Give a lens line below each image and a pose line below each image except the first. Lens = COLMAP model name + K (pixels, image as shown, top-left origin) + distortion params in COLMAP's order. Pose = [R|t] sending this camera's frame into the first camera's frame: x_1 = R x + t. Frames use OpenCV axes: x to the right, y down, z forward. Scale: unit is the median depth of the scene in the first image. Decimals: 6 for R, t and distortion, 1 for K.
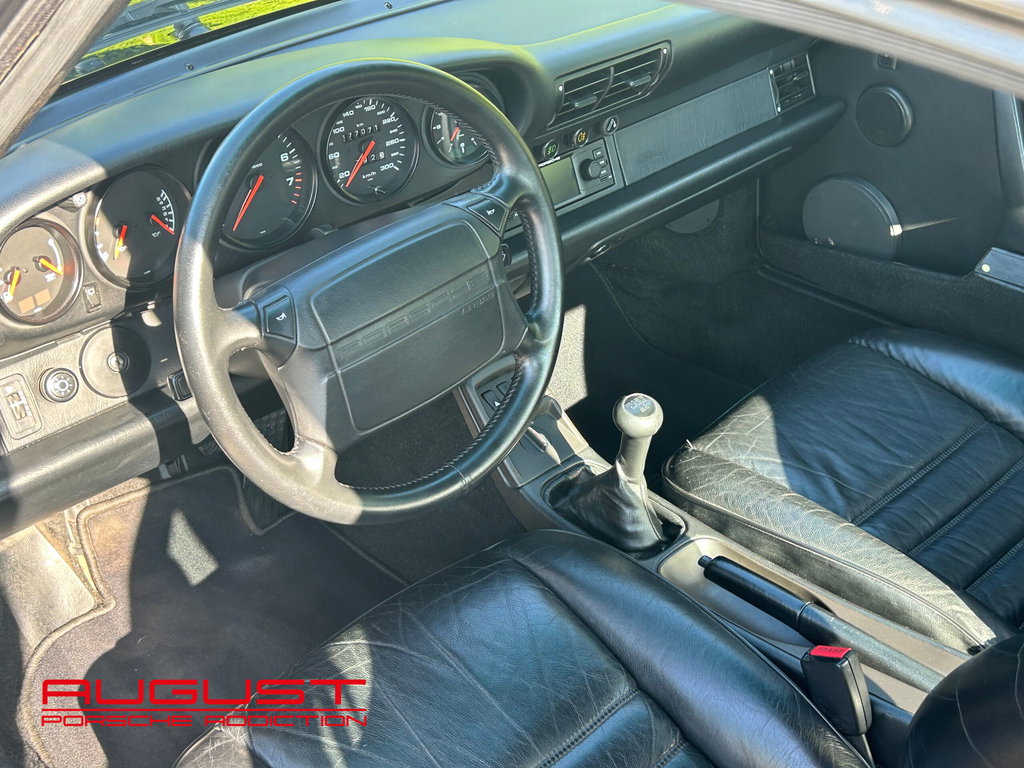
lens RADIAL K [[1283.2, 0, 510.9], [0, 1283.2, 386.7], [0, 0, 1]] dist [0.108173, 0.000000]
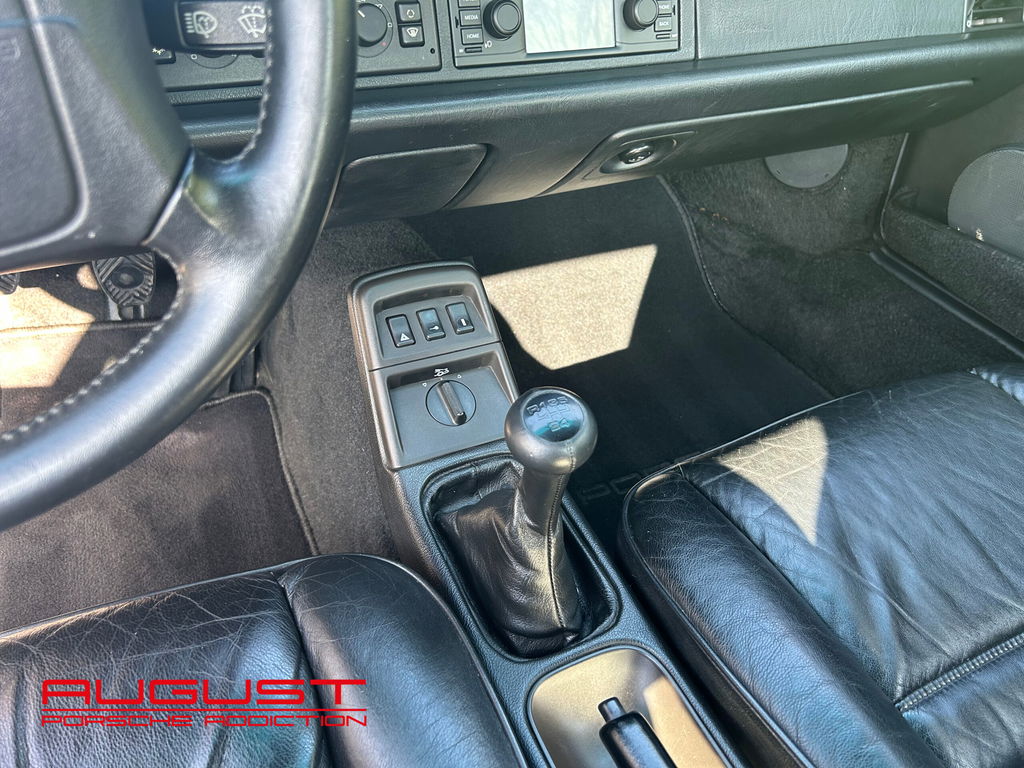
lens RADIAL K [[770.3, 0, 512.0], [0, 770.3, 379.6], [0, 0, 1]] dist [-0.011155, 0.004630]
pose [[0.942869, 0.264517, -0.202554, 0.123616], [-0.239412, 0.960742, 0.140203, -0.033208], [0.231688, -0.083699, 0.969183, 0.598092]]
